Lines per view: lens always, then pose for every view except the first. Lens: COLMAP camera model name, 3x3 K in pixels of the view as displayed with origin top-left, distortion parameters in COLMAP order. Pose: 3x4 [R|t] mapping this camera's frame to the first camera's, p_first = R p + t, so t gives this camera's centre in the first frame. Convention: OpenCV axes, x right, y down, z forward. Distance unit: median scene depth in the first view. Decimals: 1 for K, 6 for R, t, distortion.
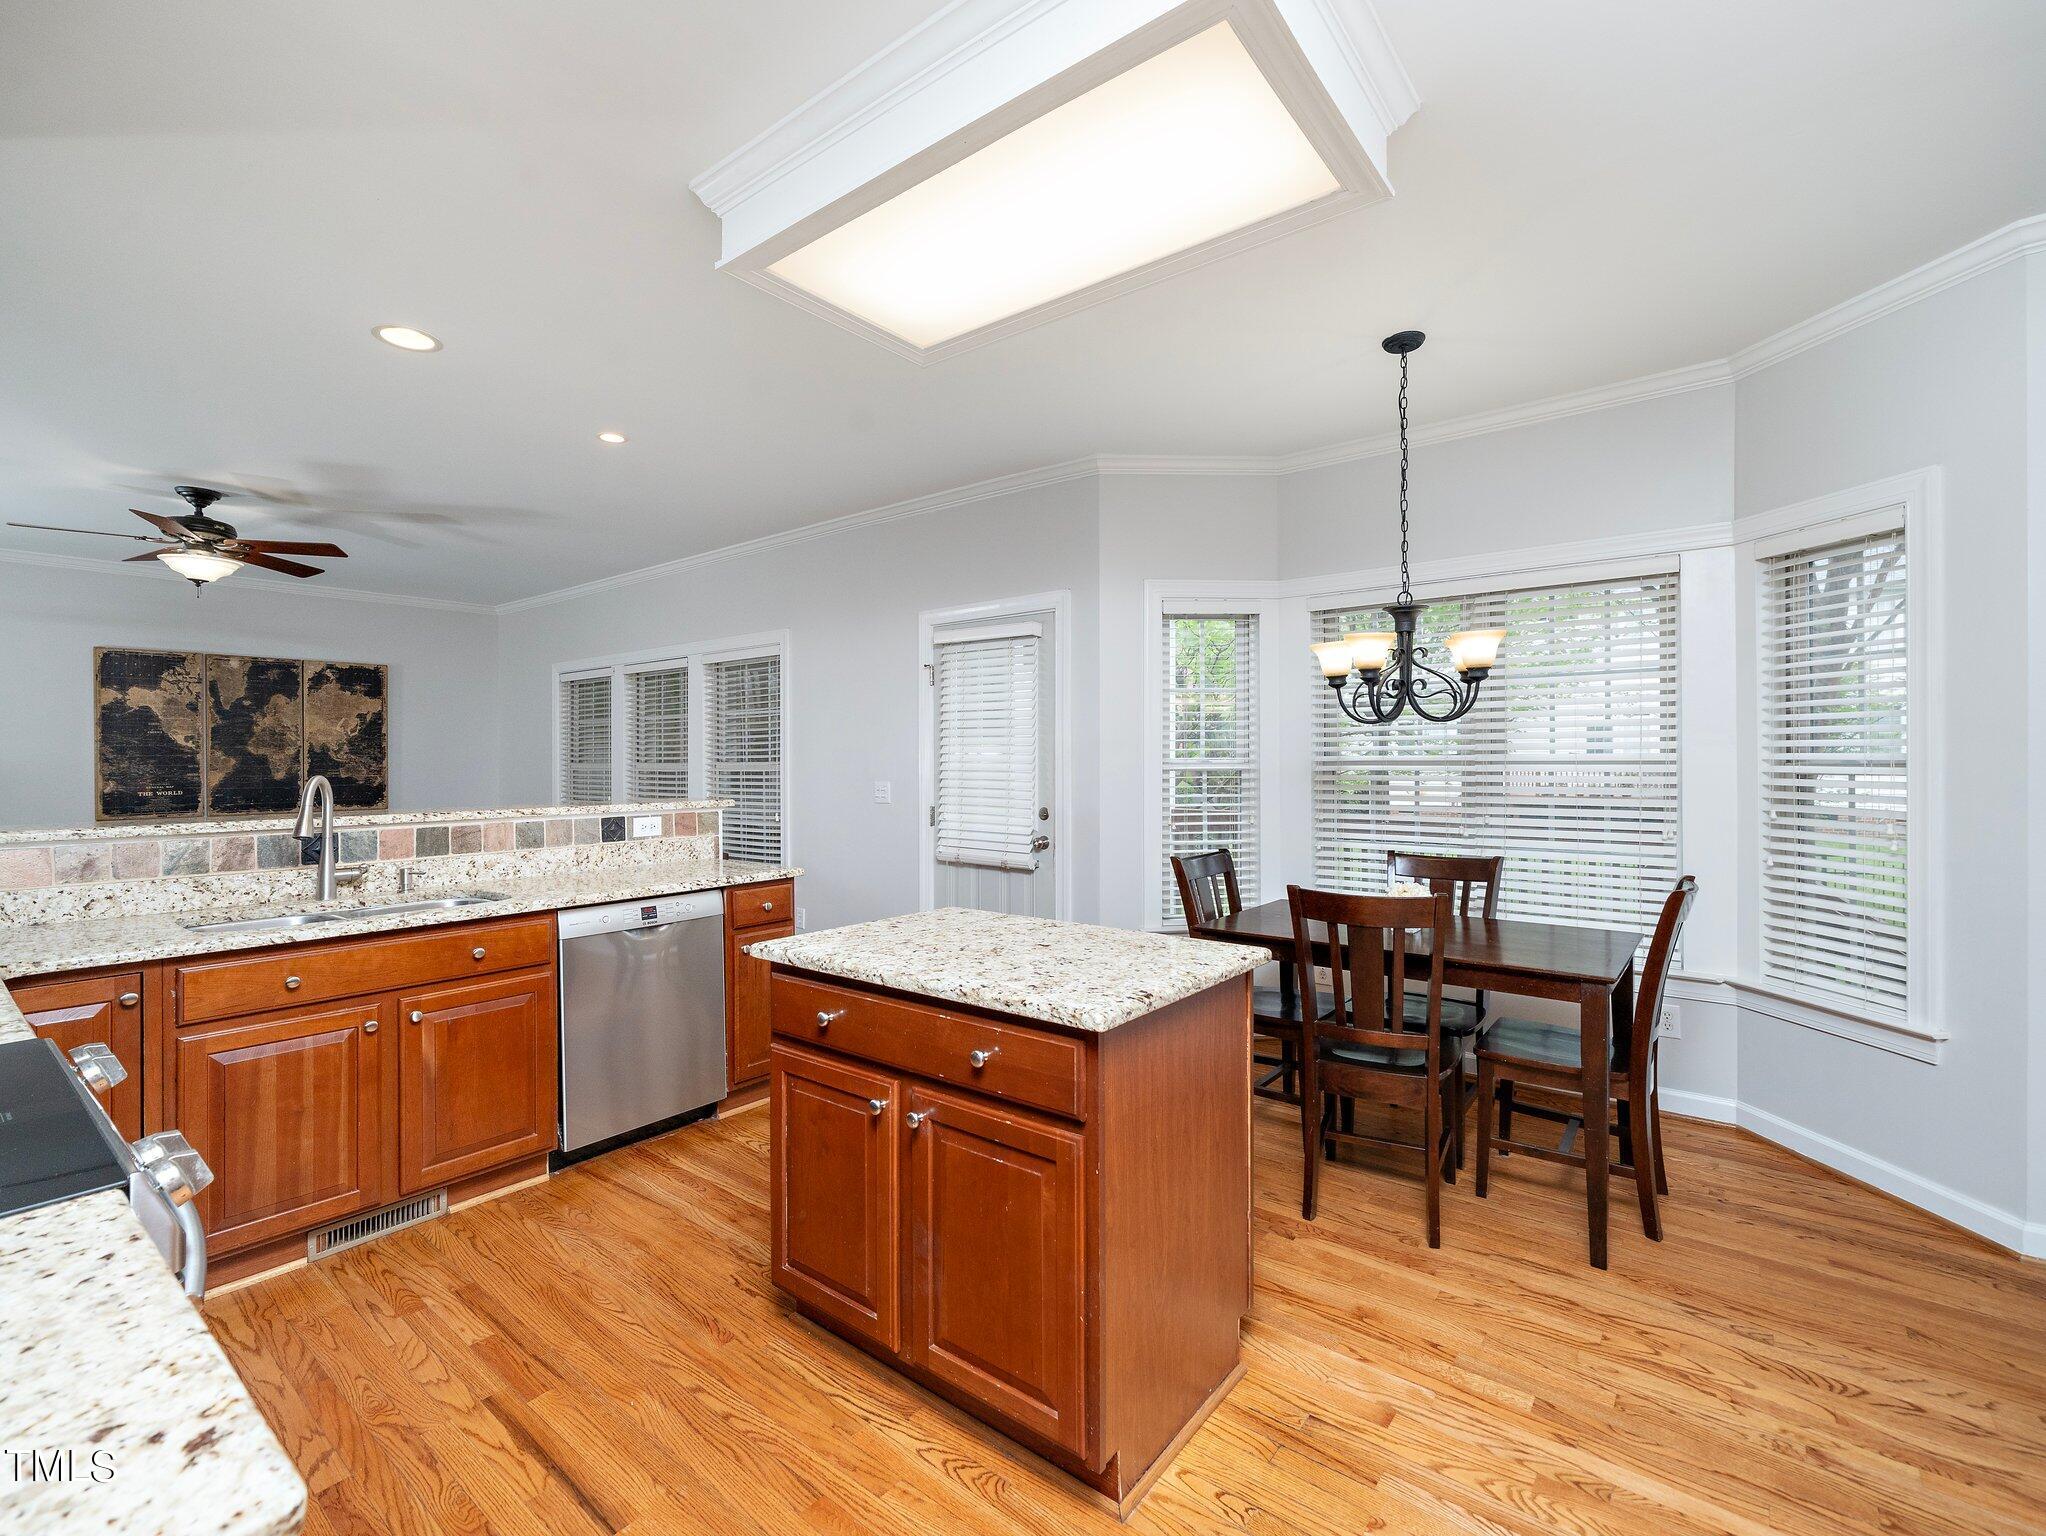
lens RADIAL K [[905.5, 0, 1023.0], [0, 905.5, 768.0], [0, 0, 1]] dist [-0.001344, -0.000039]
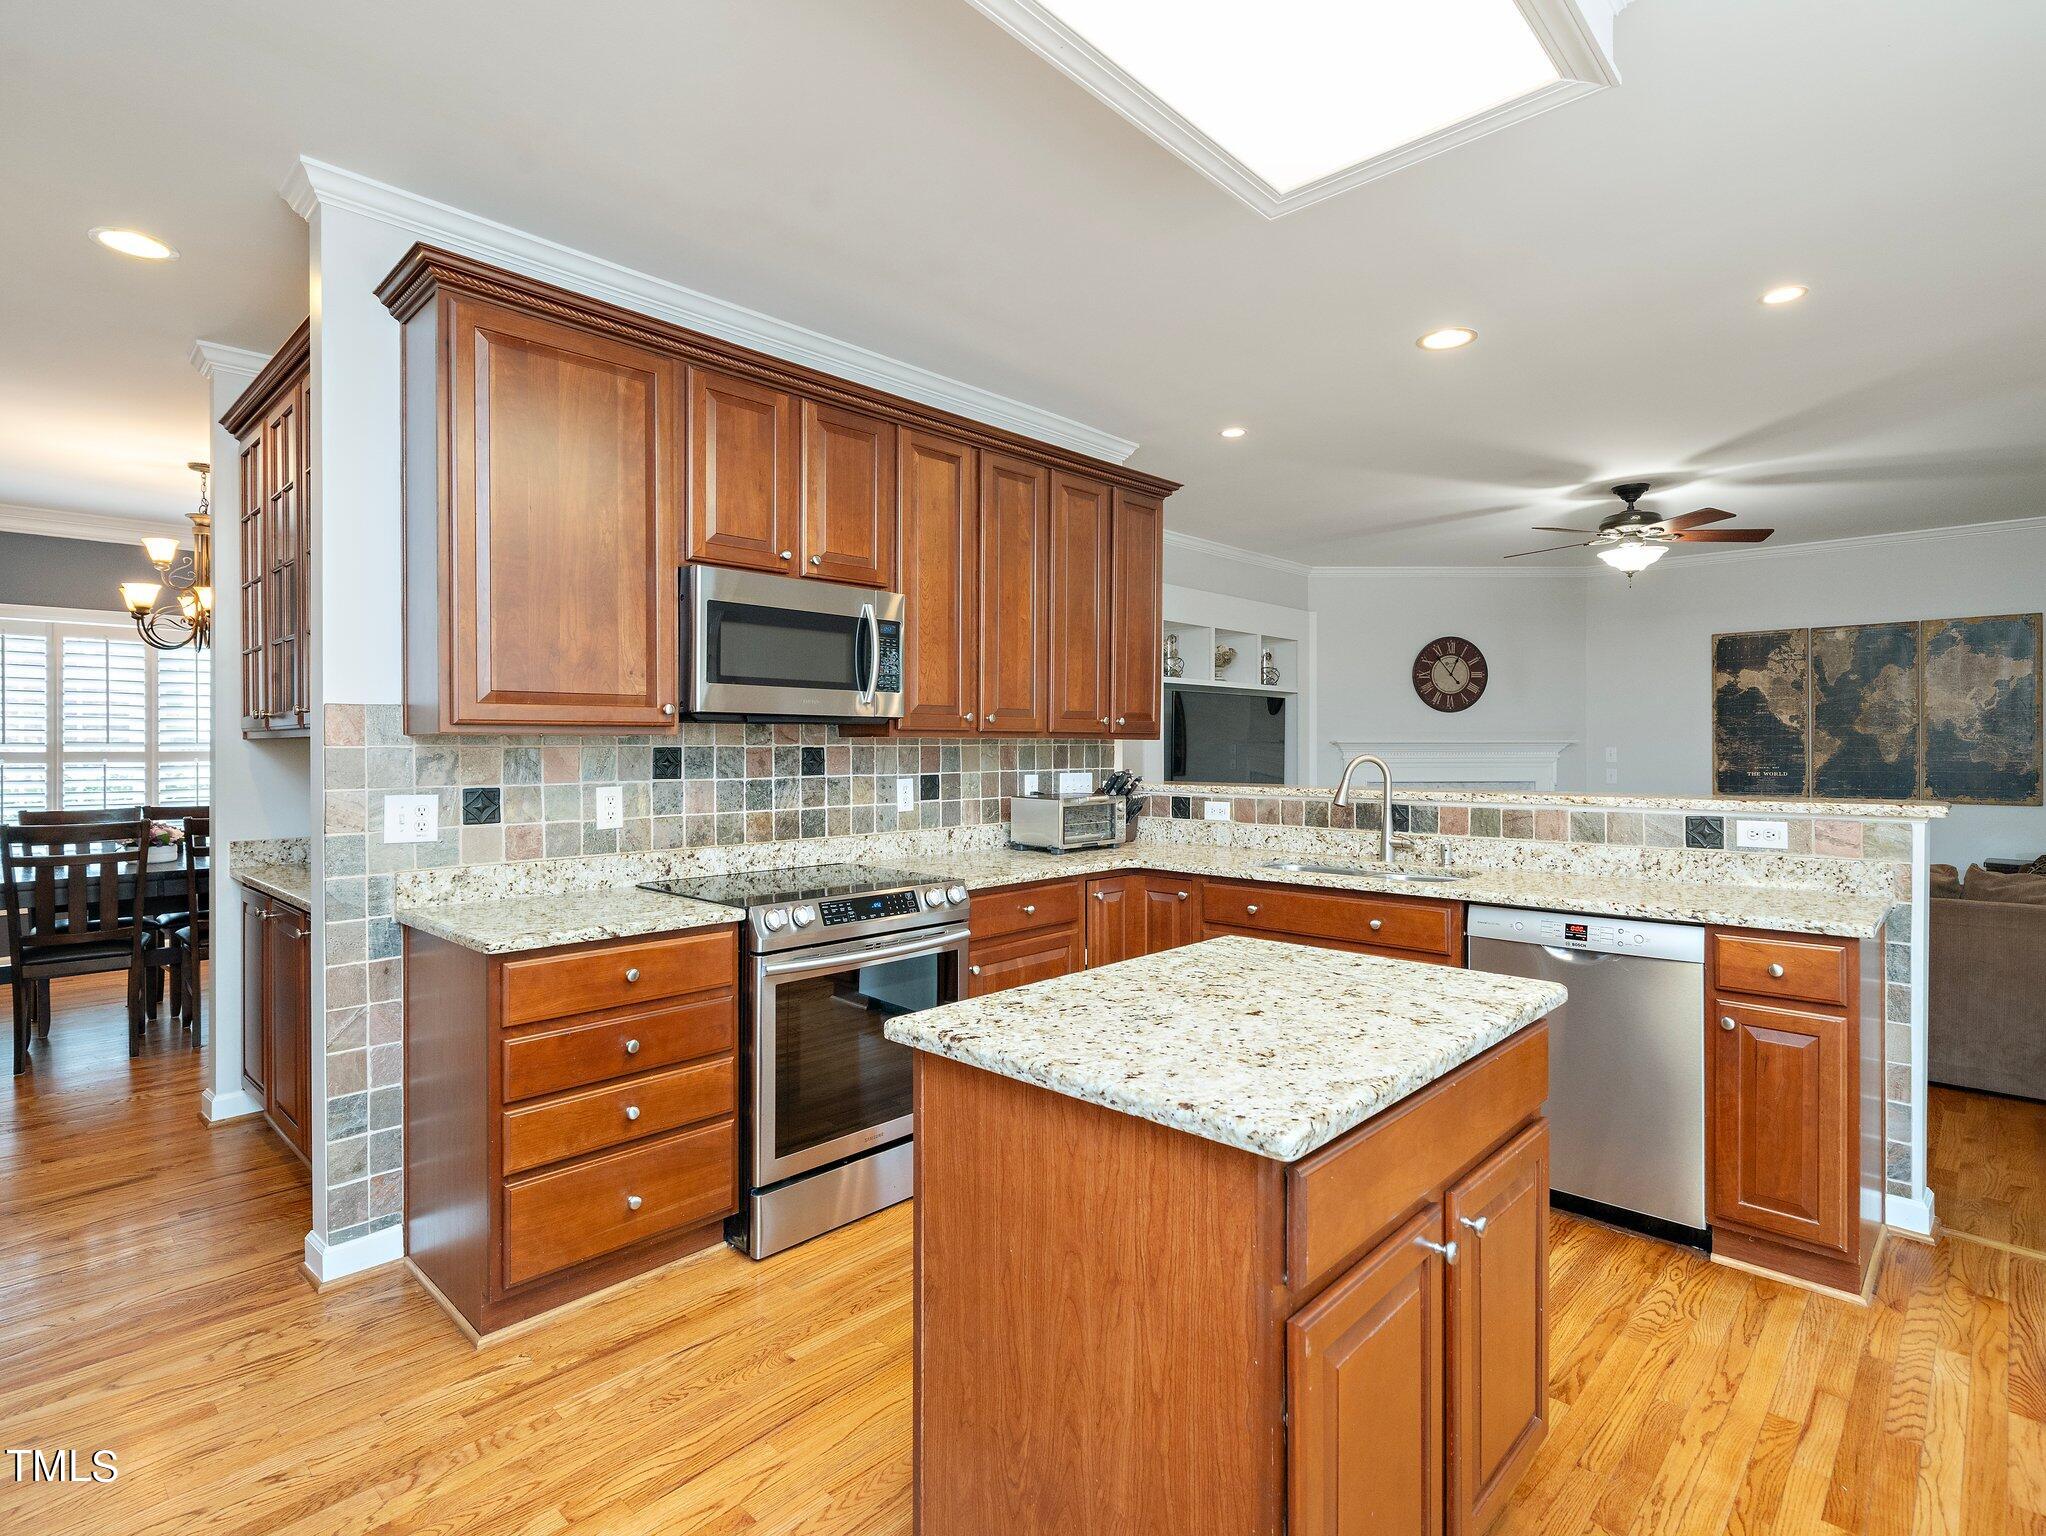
lens RADIAL K [[1039.1, 0, 1023.0], [0, 1039.1, 768.0], [0, 0, 1]] dist [-0.000142, -0.000391]
pose [[-0.093210, 0.025612, -0.995317, 0.270770], [-0.007385, 0.999624, 0.026414, -0.002800], [0.995619, 0.009813, -0.092986, 0.298888]]
